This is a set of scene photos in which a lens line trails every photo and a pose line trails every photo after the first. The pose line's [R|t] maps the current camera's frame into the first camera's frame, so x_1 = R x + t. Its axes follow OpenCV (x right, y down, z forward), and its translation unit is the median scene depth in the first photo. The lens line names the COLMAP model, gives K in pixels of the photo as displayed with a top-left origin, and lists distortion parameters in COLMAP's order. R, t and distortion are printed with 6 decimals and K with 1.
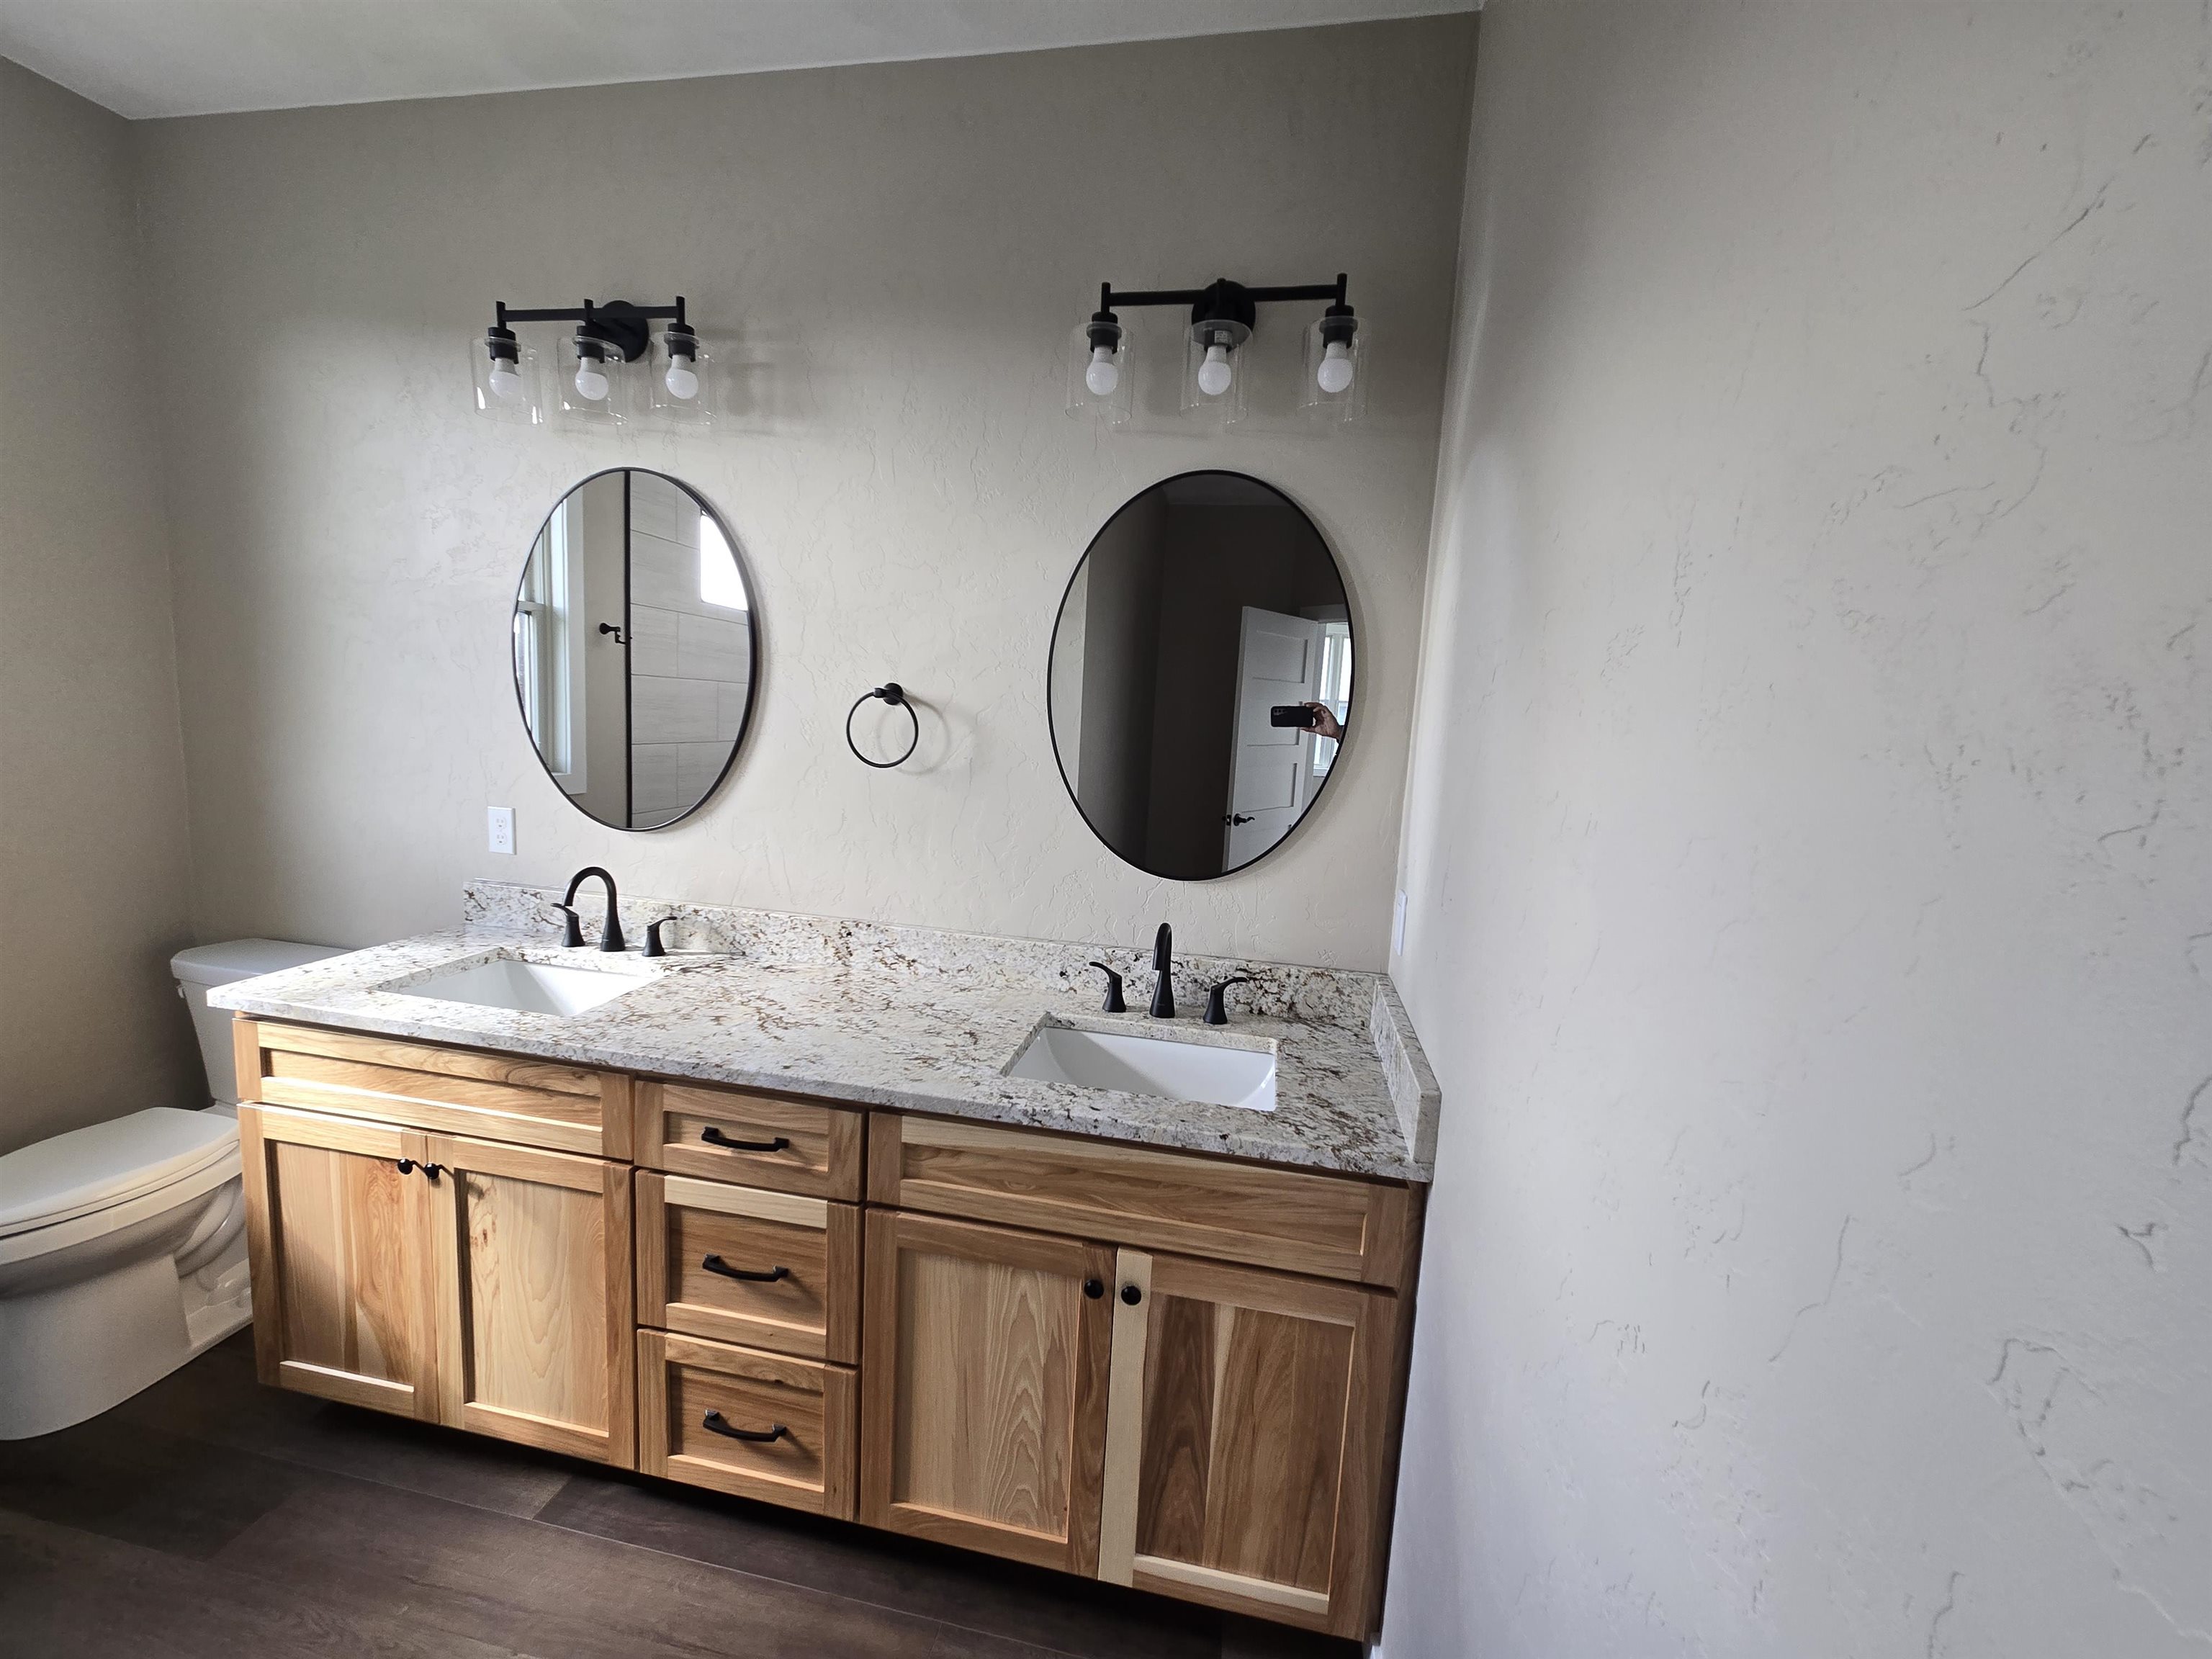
lens RADIAL K [[900.1, 0, 1119.7], [0, 900.1, 829.1], [0, 0, 1]] dist [-0.001349, 0.001186]
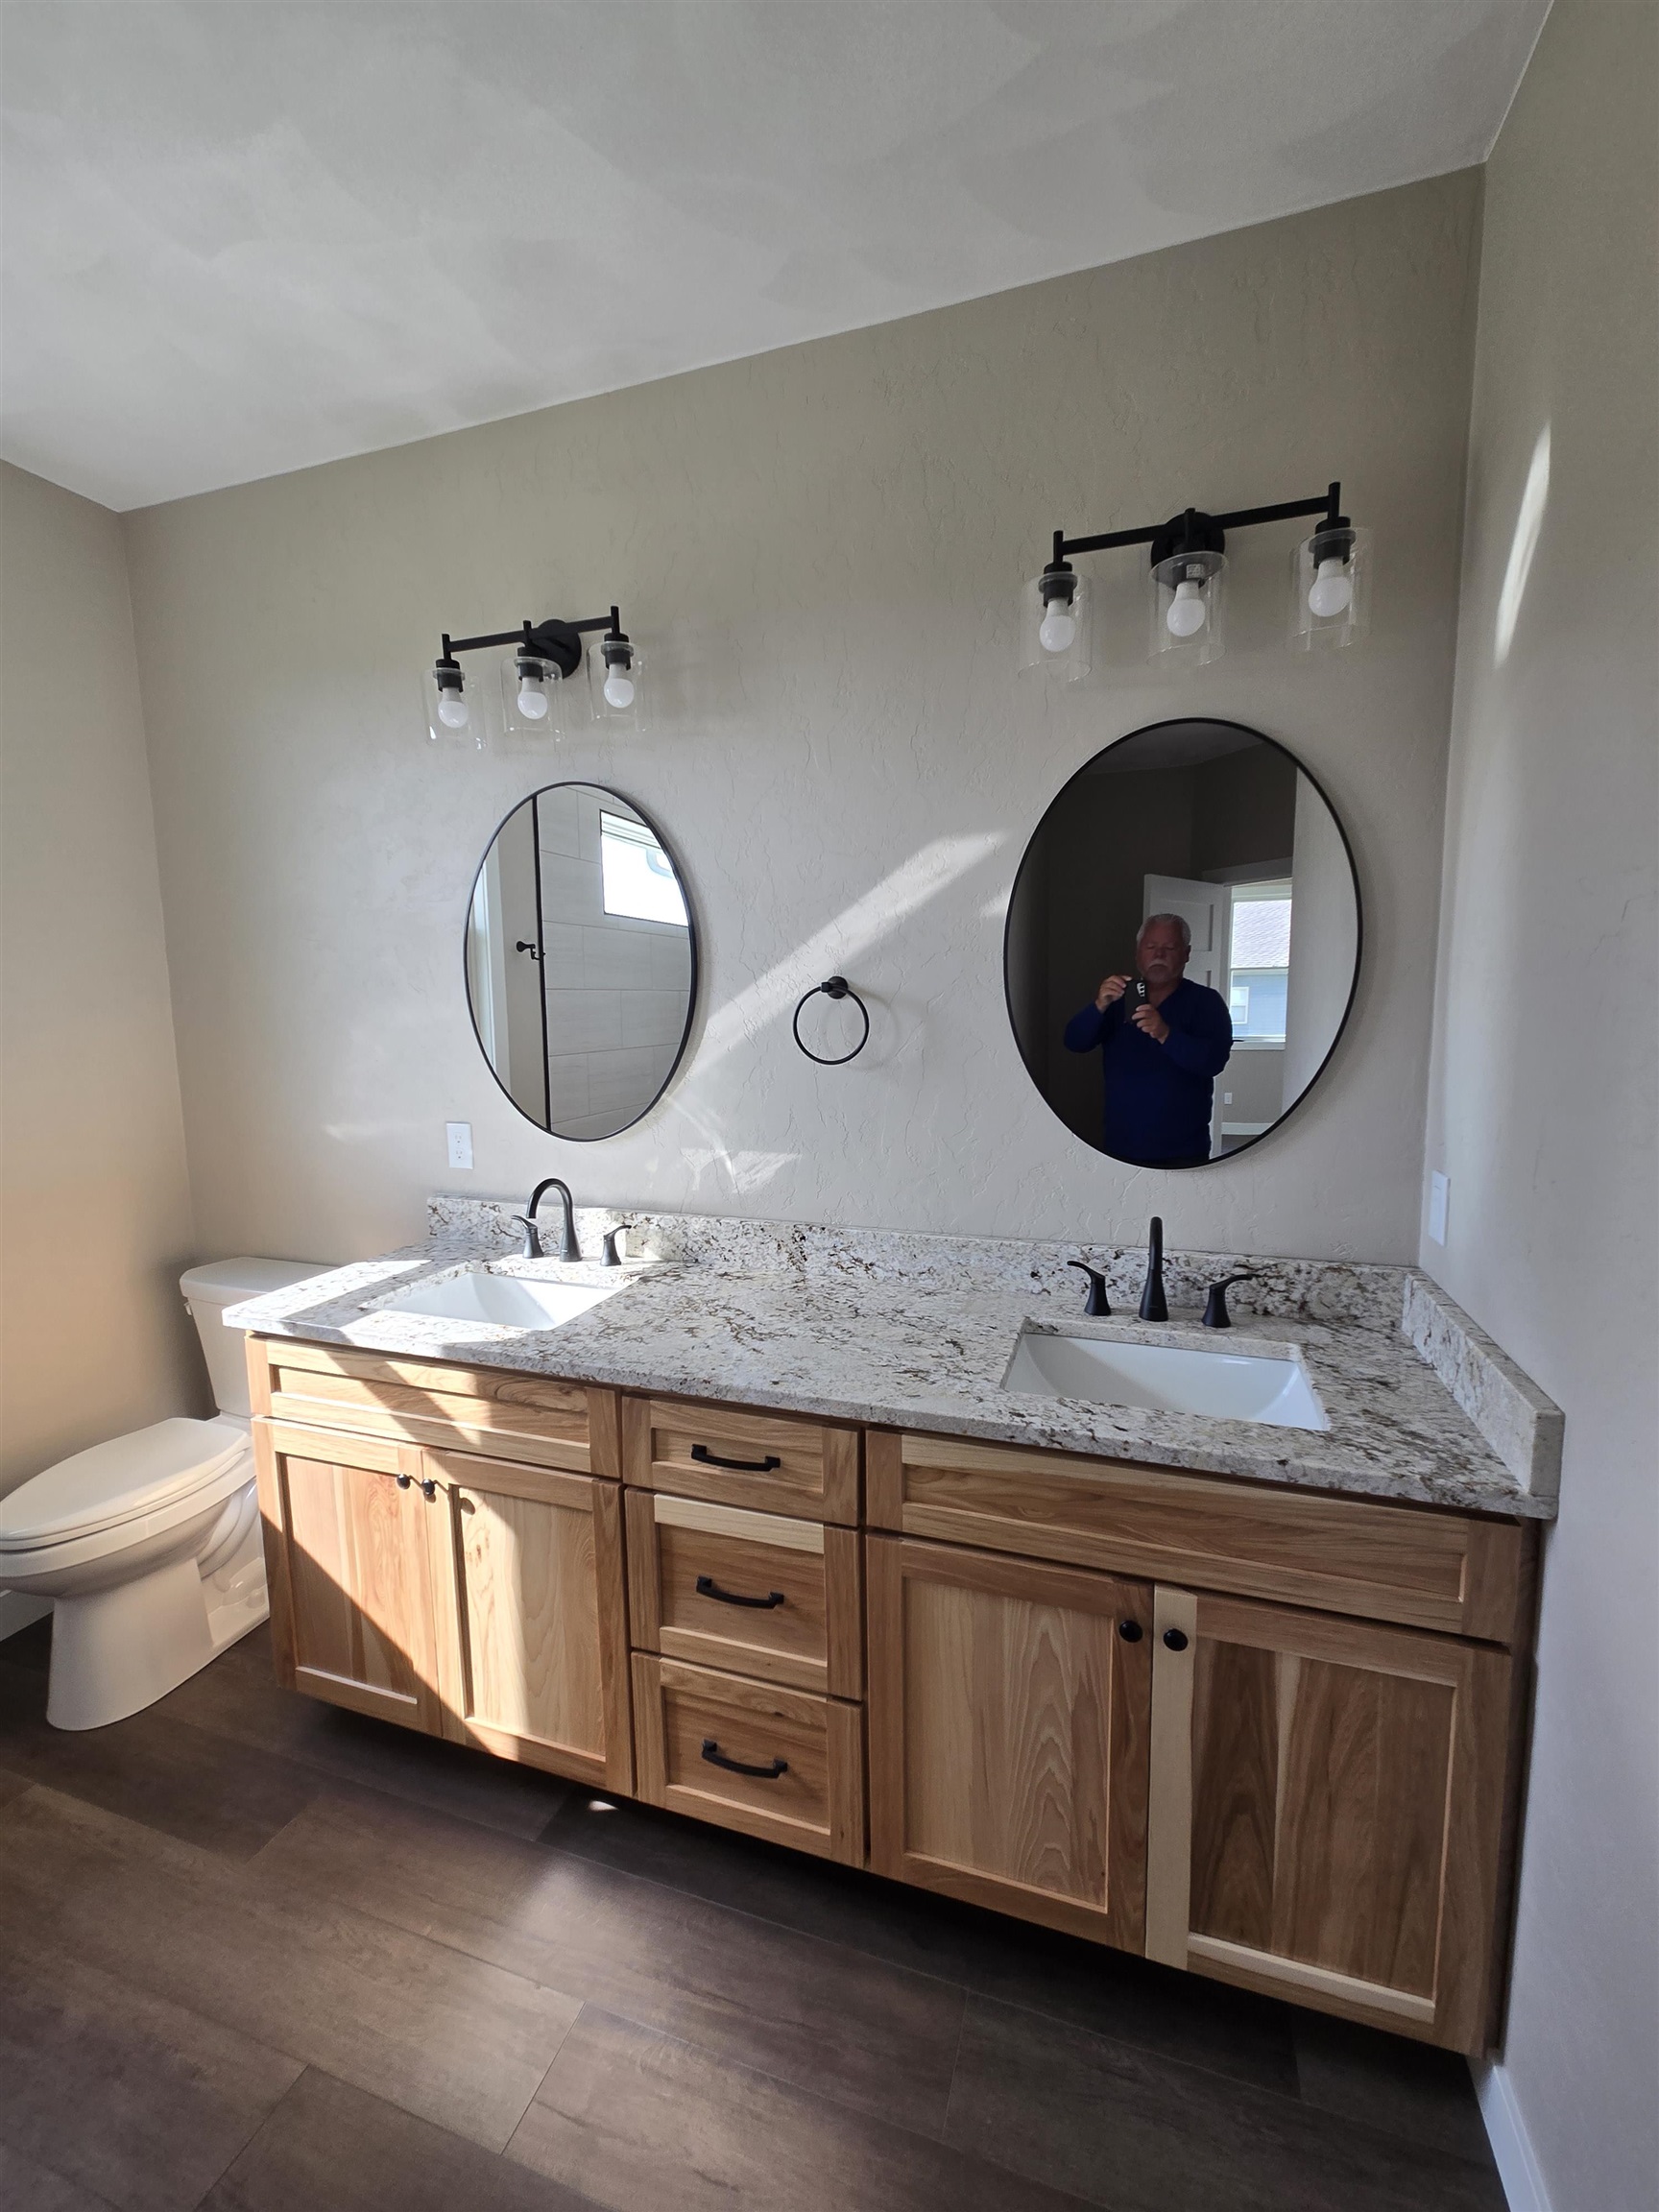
lens RADIAL K [[900.1, 0, 849.6], [0, 900.1, 1104.2], [0, 0, 1]] dist [-0.001349, 0.001186]
pose [[0.989189, -0.049237, -0.138130, -0.131199], [0.047117, 0.998717, -0.018576, -0.007798], [0.138867, 0.011867, 0.990240, 0.056372]]
